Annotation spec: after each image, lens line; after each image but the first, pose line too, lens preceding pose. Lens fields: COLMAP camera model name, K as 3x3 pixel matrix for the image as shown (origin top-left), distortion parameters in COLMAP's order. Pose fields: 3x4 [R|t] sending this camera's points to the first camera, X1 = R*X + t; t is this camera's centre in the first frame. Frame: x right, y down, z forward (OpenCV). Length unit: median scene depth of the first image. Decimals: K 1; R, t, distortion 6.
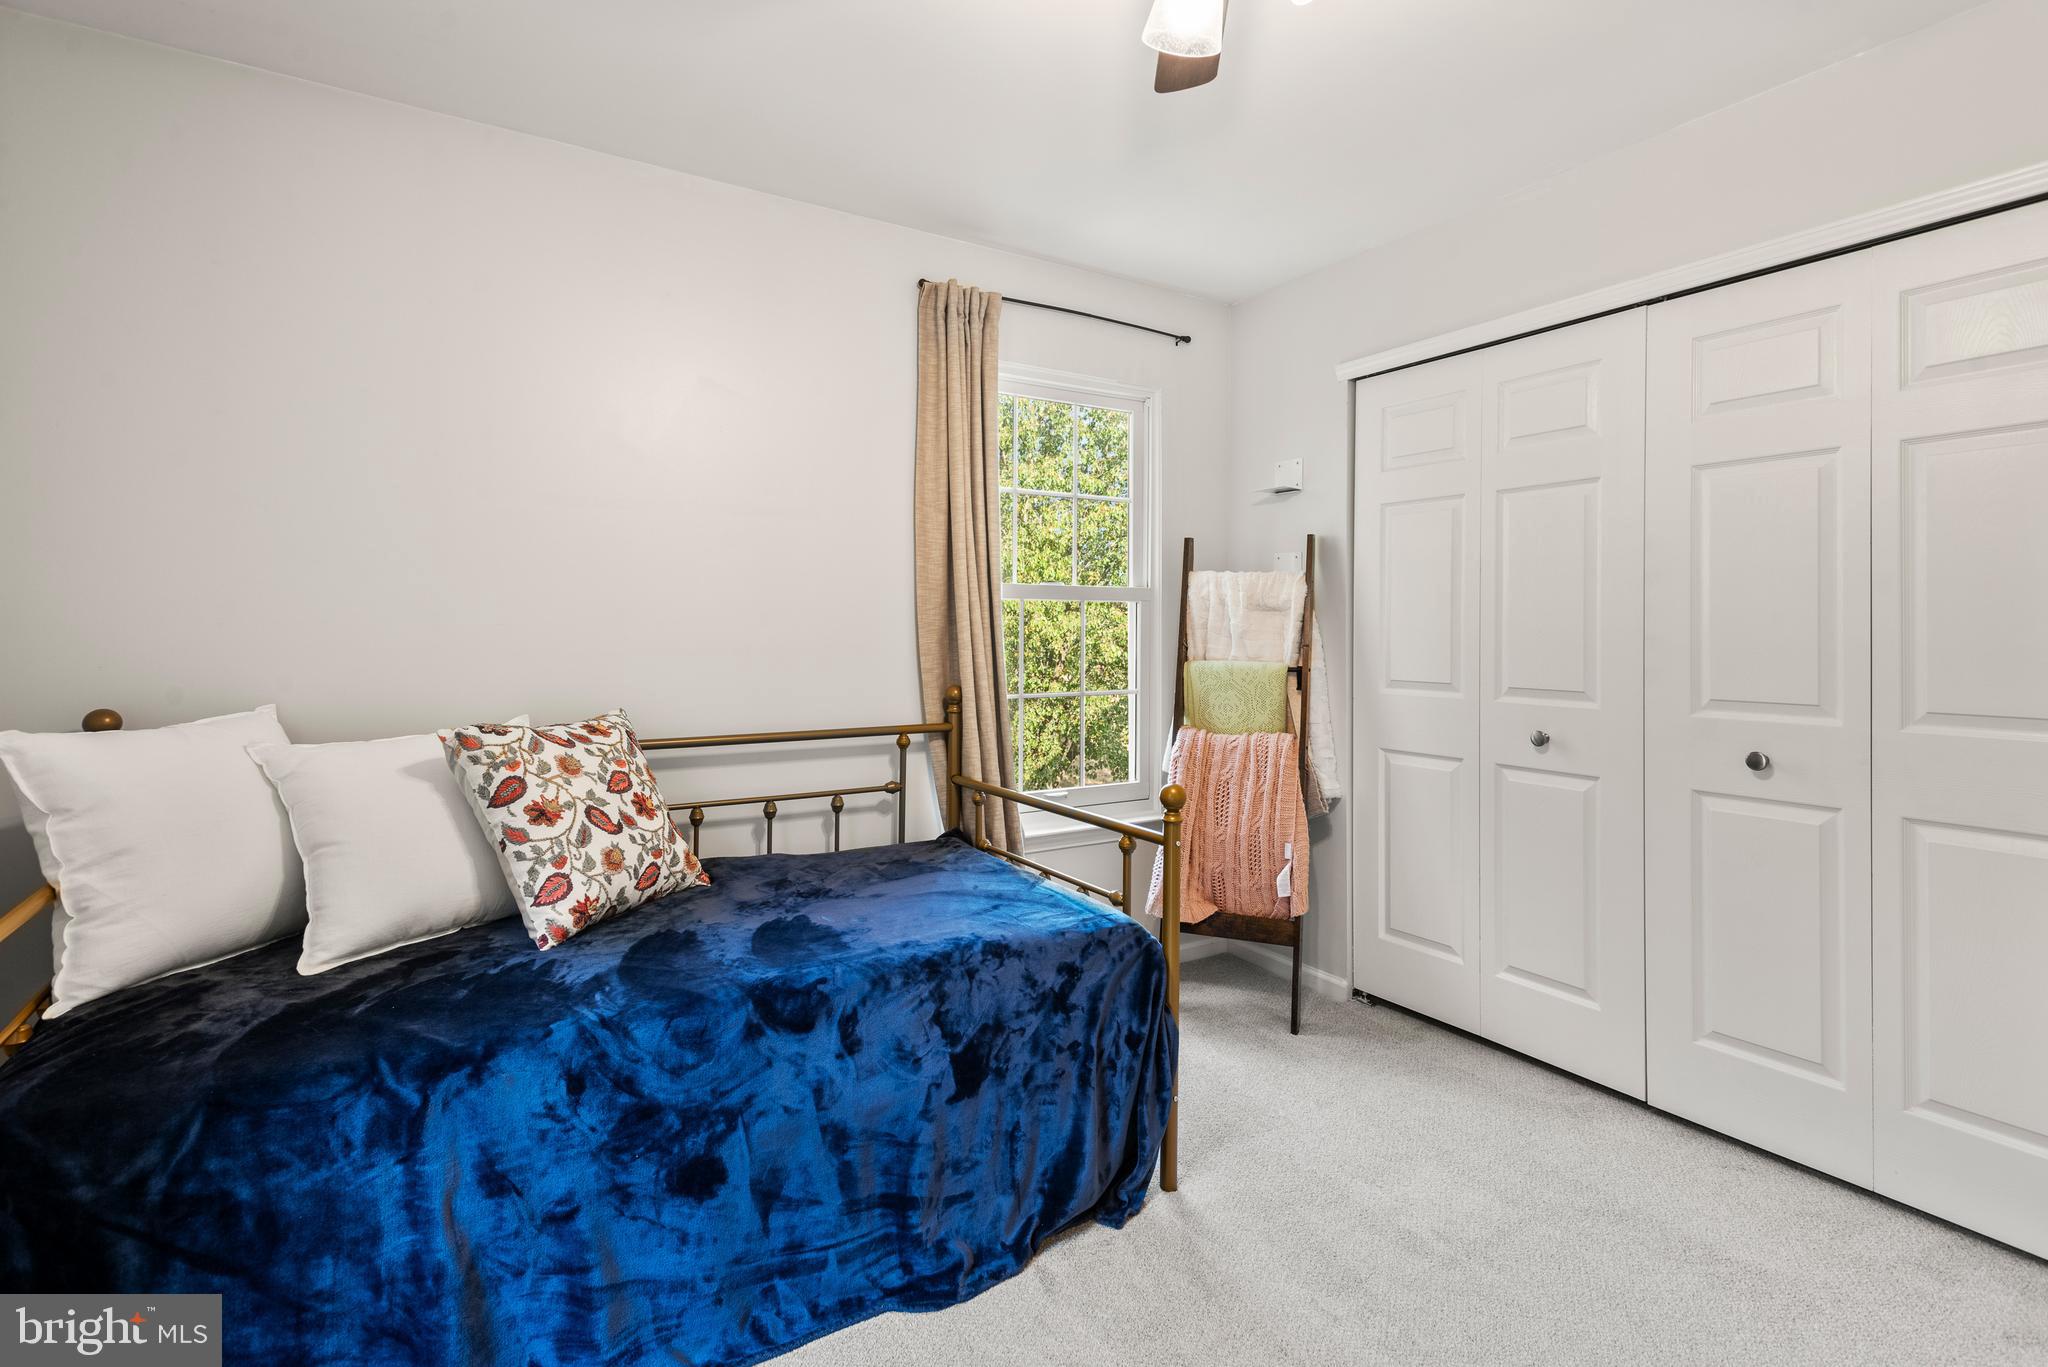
lens RADIAL K [[966.5, 0, 1024.6], [0, 966.5, 665.0], [0, 0, 1]] dist [0.022769, -0.007772]
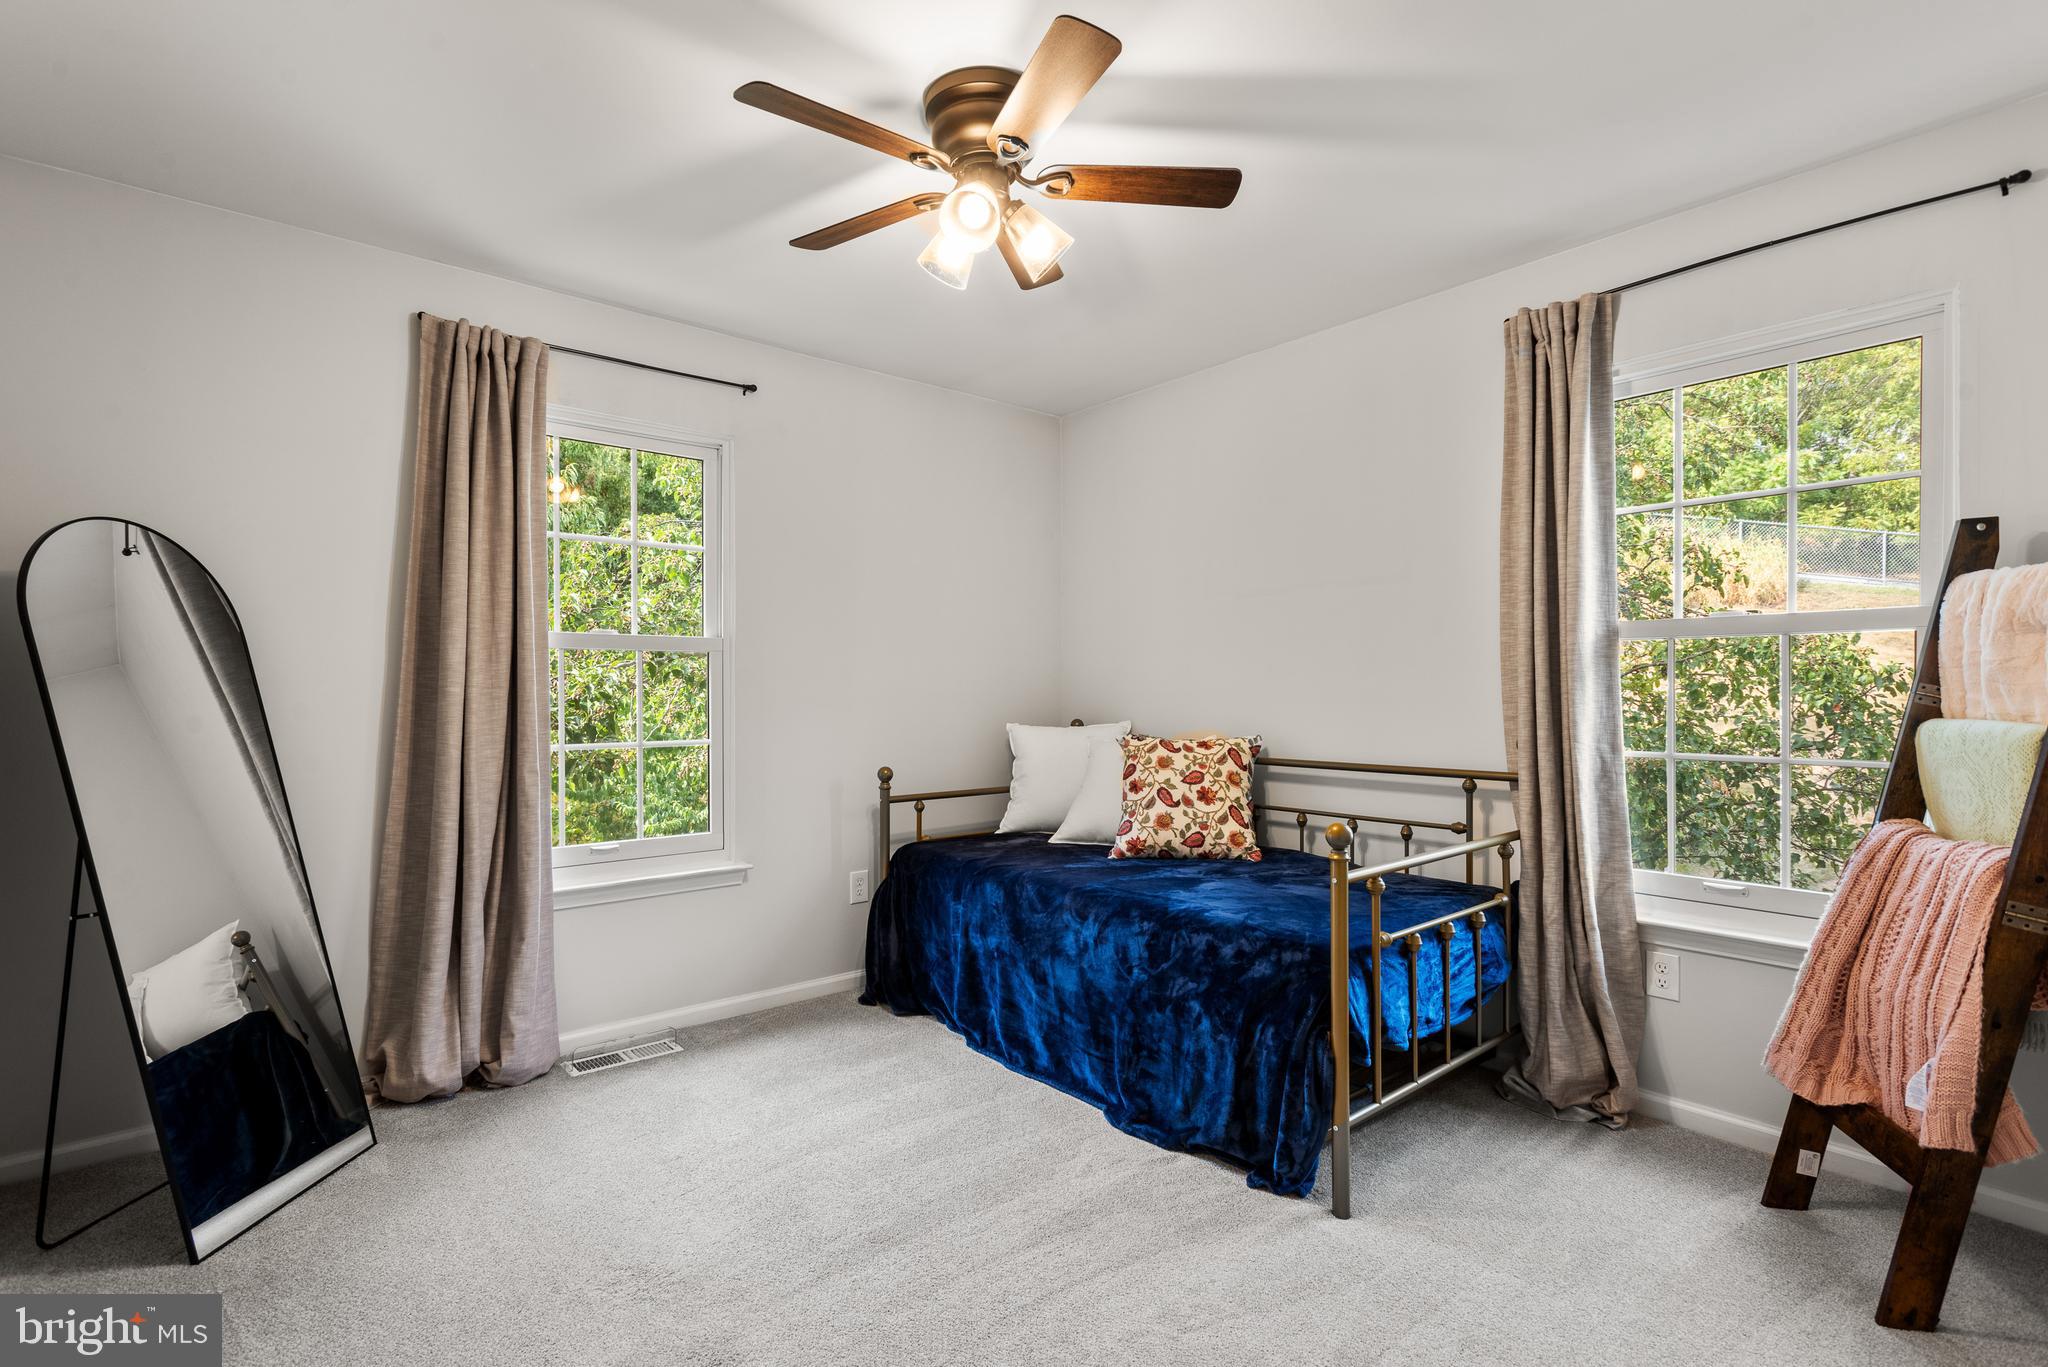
lens RADIAL K [[959.6, 0, 1020.5], [0, 959.6, 689.5], [0, 0, 1]] dist [0.020010, -0.006968]
pose [[0.158651, -0.002616, -0.987331, 1.078479], [-0.030533, 0.999505, -0.007555, -0.002060], [0.986862, 0.031345, 0.158493, 0.471697]]
